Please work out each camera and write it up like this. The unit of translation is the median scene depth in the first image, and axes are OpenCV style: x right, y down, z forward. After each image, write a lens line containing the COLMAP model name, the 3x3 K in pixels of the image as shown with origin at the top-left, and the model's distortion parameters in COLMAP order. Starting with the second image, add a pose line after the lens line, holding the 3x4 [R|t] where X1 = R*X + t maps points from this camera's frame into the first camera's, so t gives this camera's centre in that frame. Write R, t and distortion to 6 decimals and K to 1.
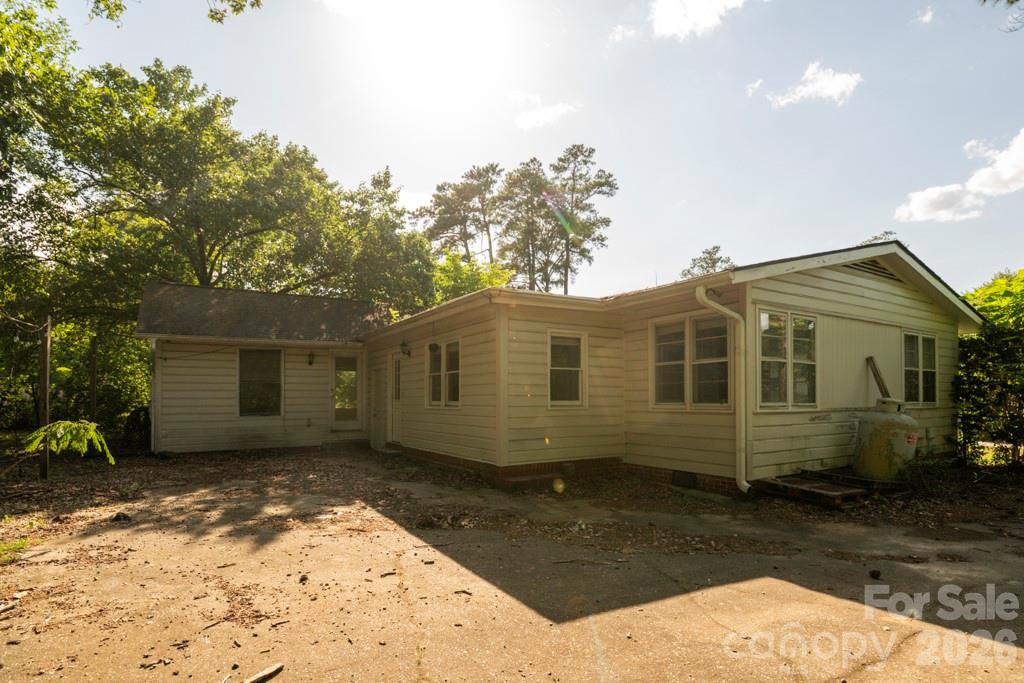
lens RADIAL K [[513.5, 0, 524.1], [0, 513.5, 417.8], [0, 0, 1]] dist [-0.000901, -0.000354]
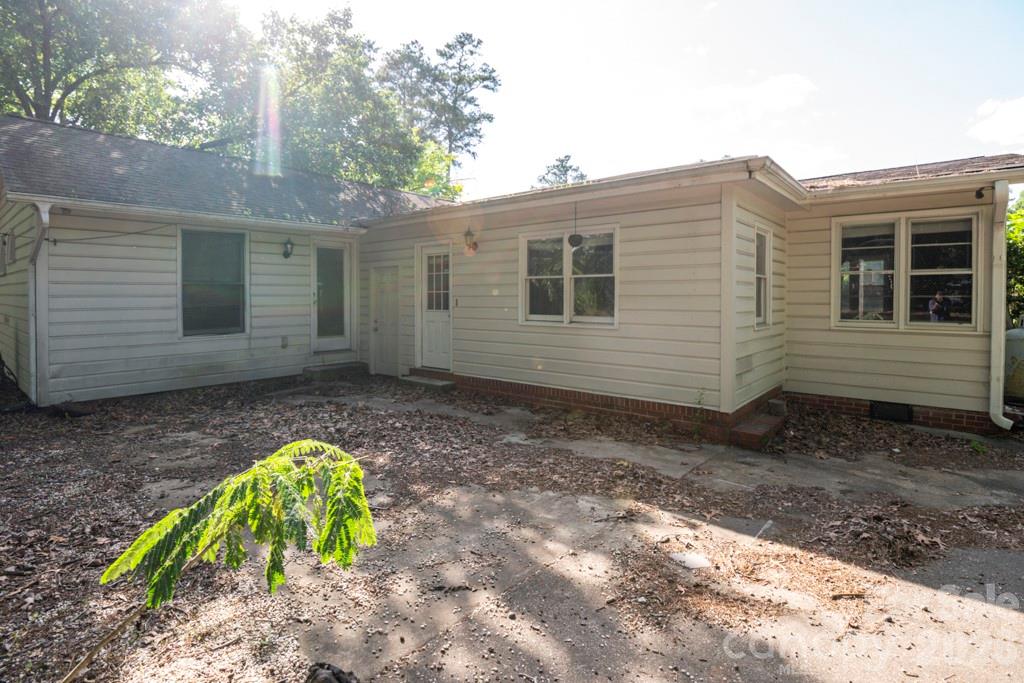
lens RADIAL K [[505.2, 0, 525.3], [0, 505.2, 330.7], [0, 0, 1]] dist [-0.027025, -0.001249]
pose [[0.951647, -0.012347, 0.306946, -0.318520], [0.003417, 0.999556, 0.029613, -0.024399], [-0.307175, -0.027132, 0.951266, 0.262122]]
